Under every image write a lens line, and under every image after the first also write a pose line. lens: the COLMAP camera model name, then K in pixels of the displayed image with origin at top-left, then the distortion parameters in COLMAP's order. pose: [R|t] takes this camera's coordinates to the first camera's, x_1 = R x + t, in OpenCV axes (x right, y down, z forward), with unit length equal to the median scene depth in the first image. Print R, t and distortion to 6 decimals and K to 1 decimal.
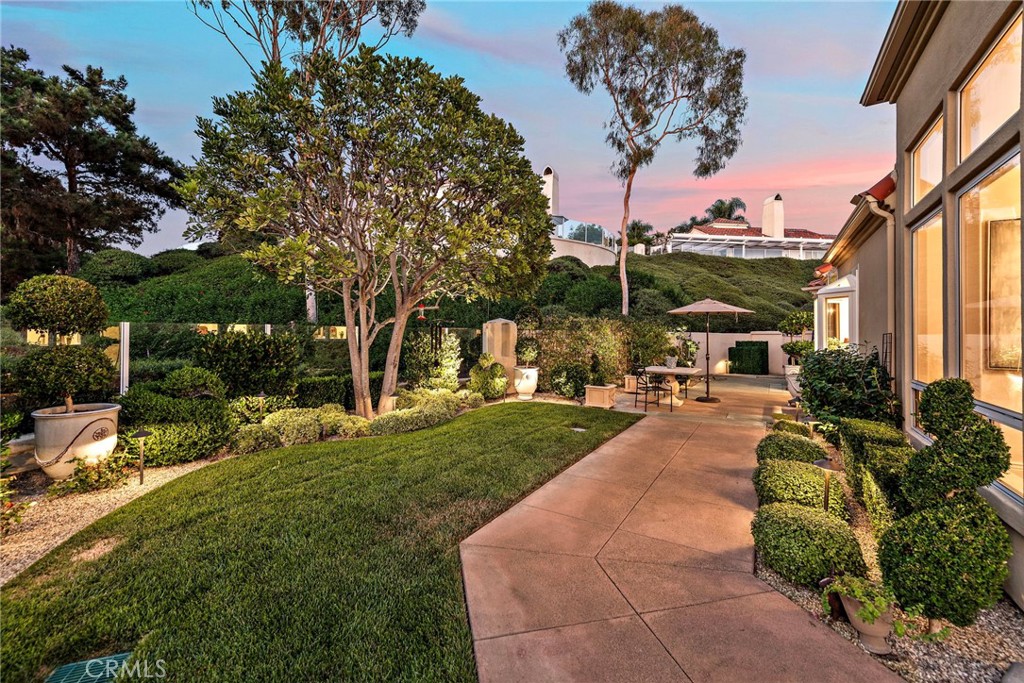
lens RADIAL K [[399.2, 0, 512.0], [0, 399.2, 341.5], [0, 0, 1]] dist [0.004802, -0.000388]
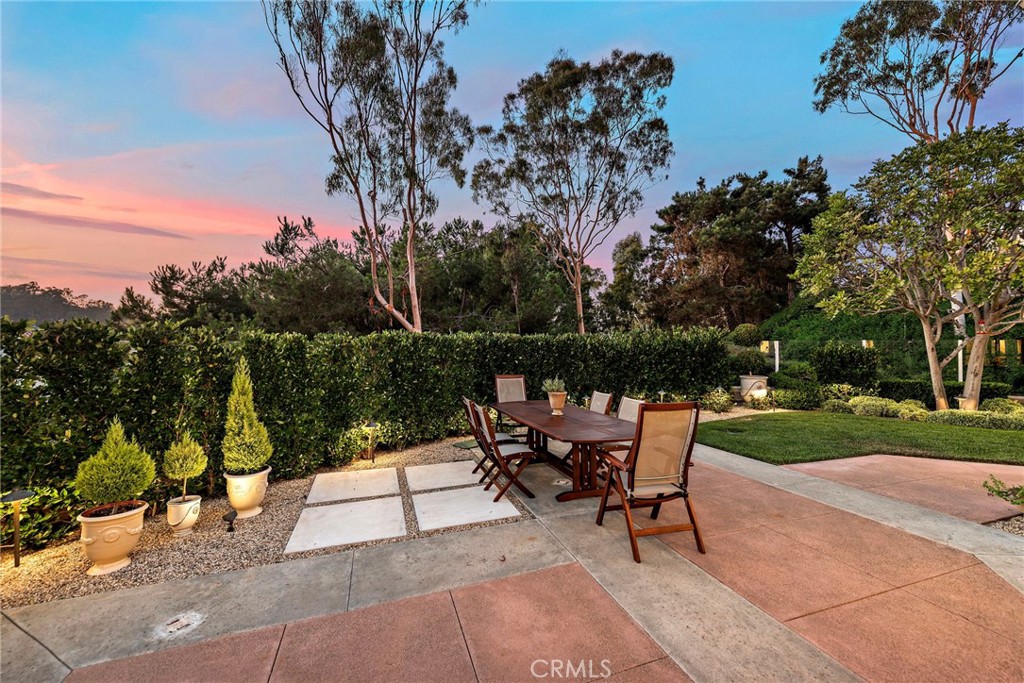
lens RADIAL K [[399.2, 0, 512.0], [0, 399.2, 341.5], [0, 0, 1]] dist [0.004802, -0.000388]
pose [[0.101222, -0.018984, -0.994683, 0.827762], [-0.013125, 0.999705, -0.020416, 0.010920], [0.994777, 0.015122, 0.100943, -0.502846]]
